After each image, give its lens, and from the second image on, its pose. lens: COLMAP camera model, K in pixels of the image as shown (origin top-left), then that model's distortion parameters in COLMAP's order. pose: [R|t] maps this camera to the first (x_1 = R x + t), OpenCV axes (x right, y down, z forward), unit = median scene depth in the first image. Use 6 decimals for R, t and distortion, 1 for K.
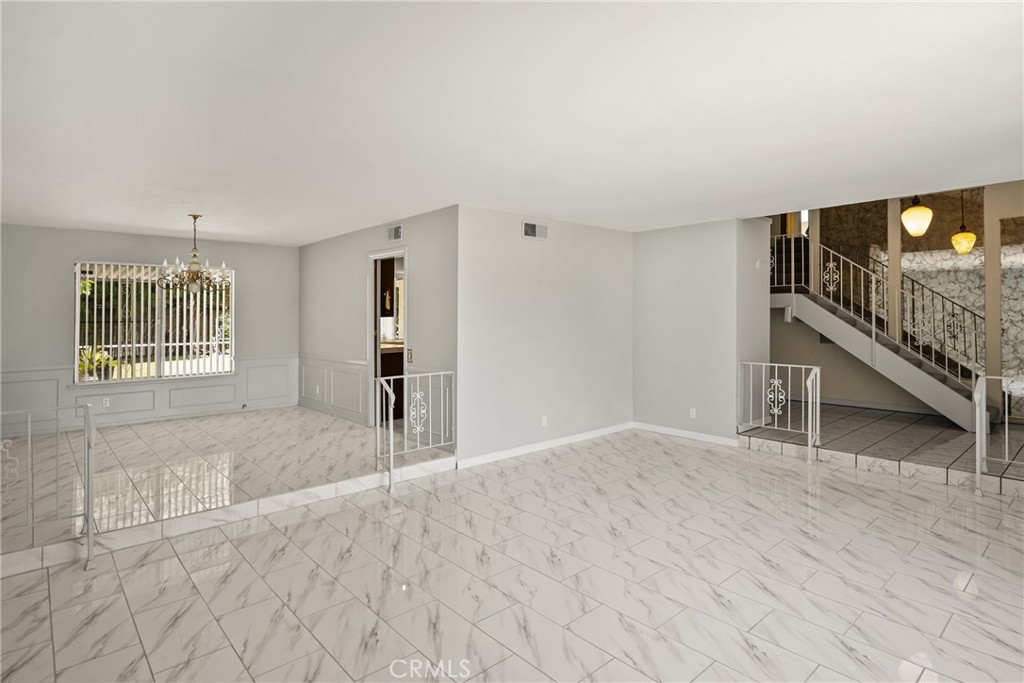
lens RADIAL K [[529.1, 0, 512.0], [0, 529.1, 341.5], [0, 0, 1]] dist [0.002712, 0.000312]
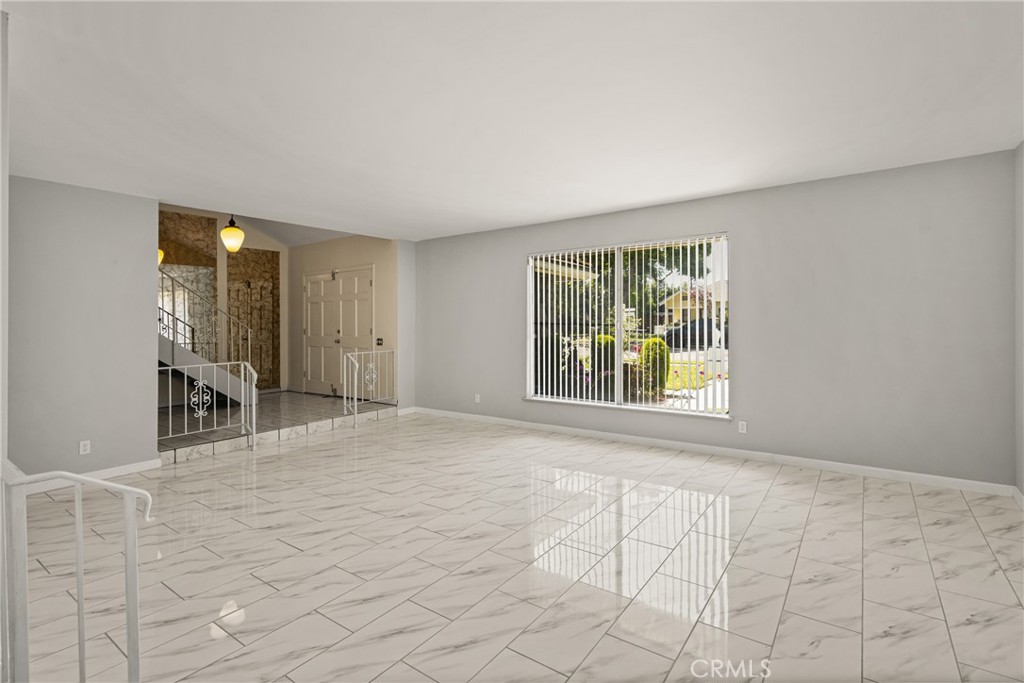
lens RADIAL K [[490.5, 0, 514.0], [0, 490.5, 326.4], [0, 0, 1]] dist [0.010831, -0.000703]
pose [[-0.216360, -0.006237, 0.976294, -0.517408], [0.053504, 0.998401, 0.018235, -0.014472], [-0.974847, 0.056181, -0.215680, 0.635484]]
